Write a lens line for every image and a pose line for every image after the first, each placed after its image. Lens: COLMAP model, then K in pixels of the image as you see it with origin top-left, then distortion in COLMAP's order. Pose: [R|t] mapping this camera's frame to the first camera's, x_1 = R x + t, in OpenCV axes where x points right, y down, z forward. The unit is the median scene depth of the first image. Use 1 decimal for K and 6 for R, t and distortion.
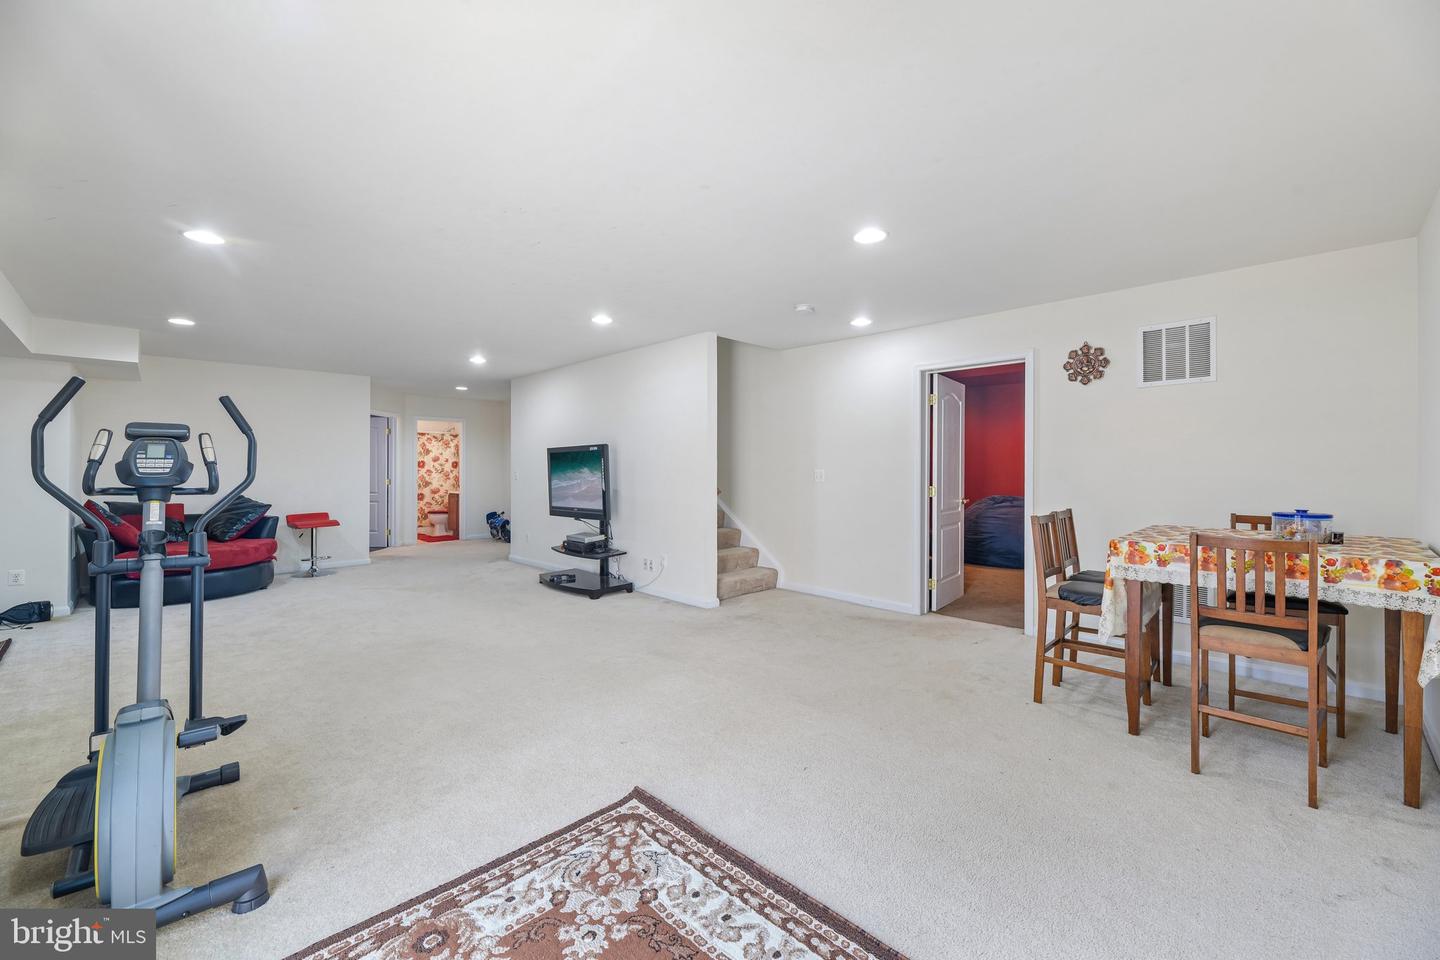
lens RADIAL K [[589.0, 0, 718.5], [0, 589.0, 466.6], [0, 0, 1]] dist [-0.001163, -0.003421]
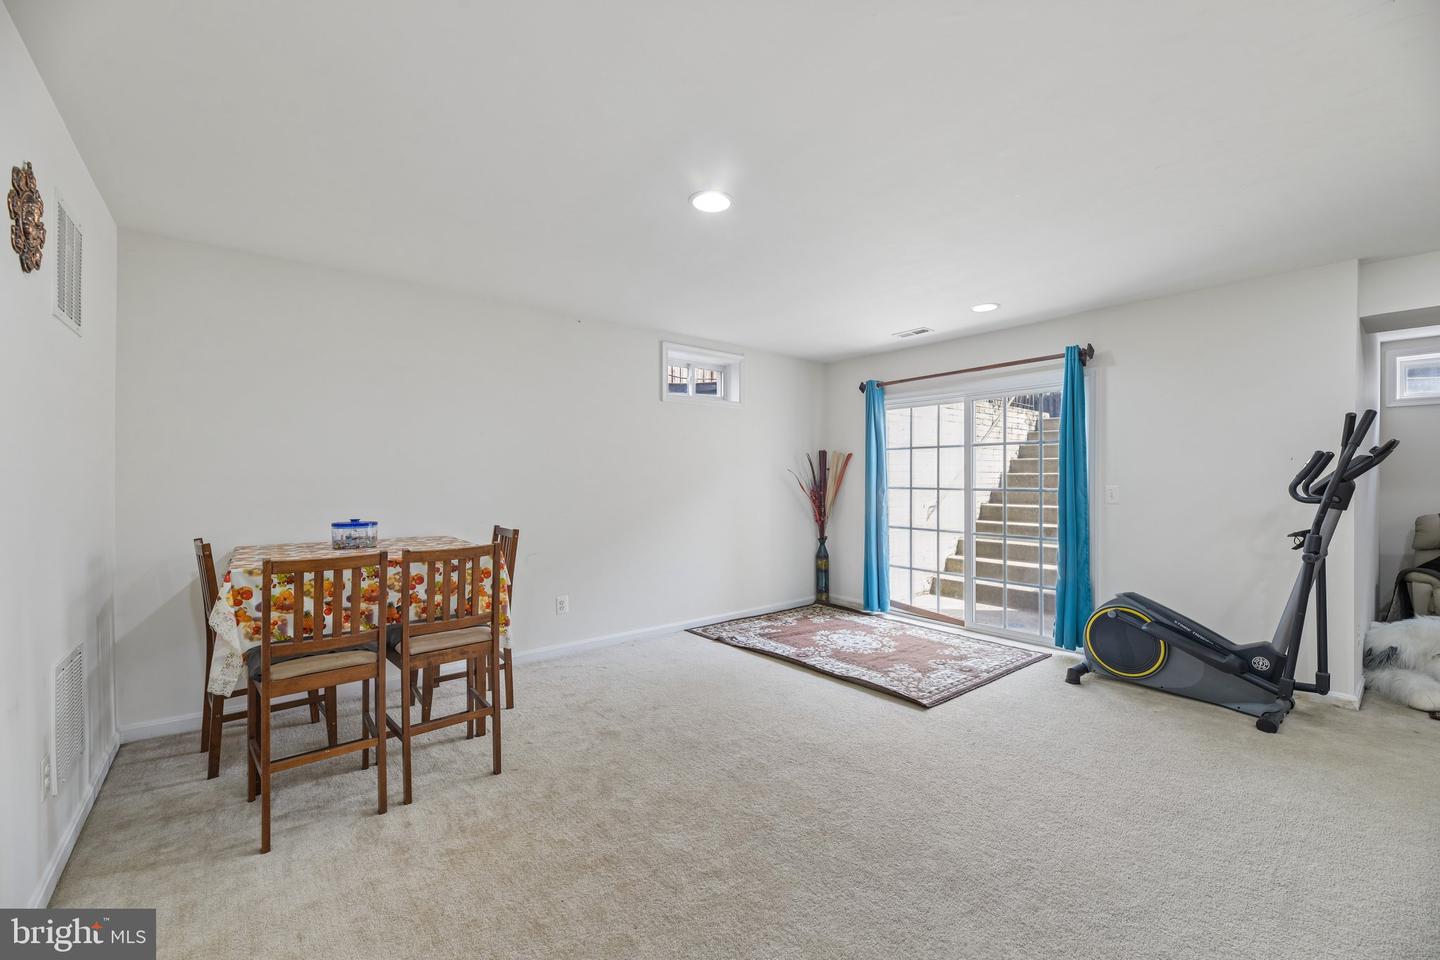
lens RADIAL K [[589.0, 0, 726.1], [0, 589.0, 474.4], [0, 0, 1]] dist [-0.001163, -0.003421]
pose [[-0.996977, 0.003334, 0.077622, 0.263640], [0.002424, 0.999927, -0.011814, 0.001228], [-0.077656, -0.011590, -0.996913, 2.844697]]
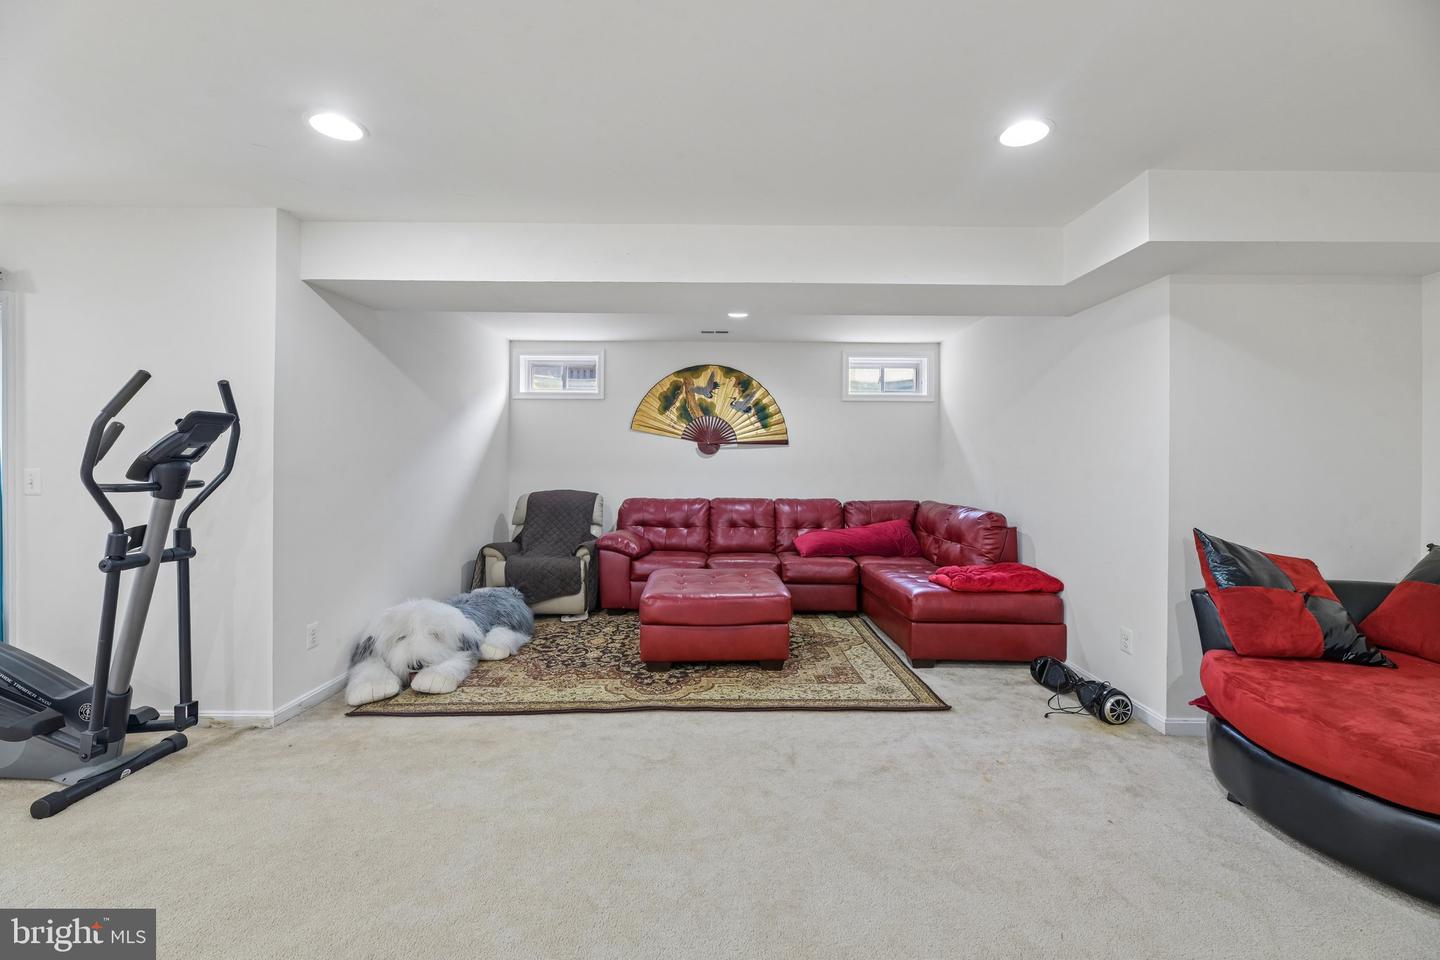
lens RADIAL K [[589.0, 0, 727.6], [0, 589.0, 462.3], [0, 0, 1]] dist [-0.001163, -0.003421]
pose [[-0.696241, -0.005964, -0.717783, -1.101634], [-0.004594, 0.999982, -0.003852, 0.001825], [0.717793, 0.000615, -0.696256, 2.856458]]
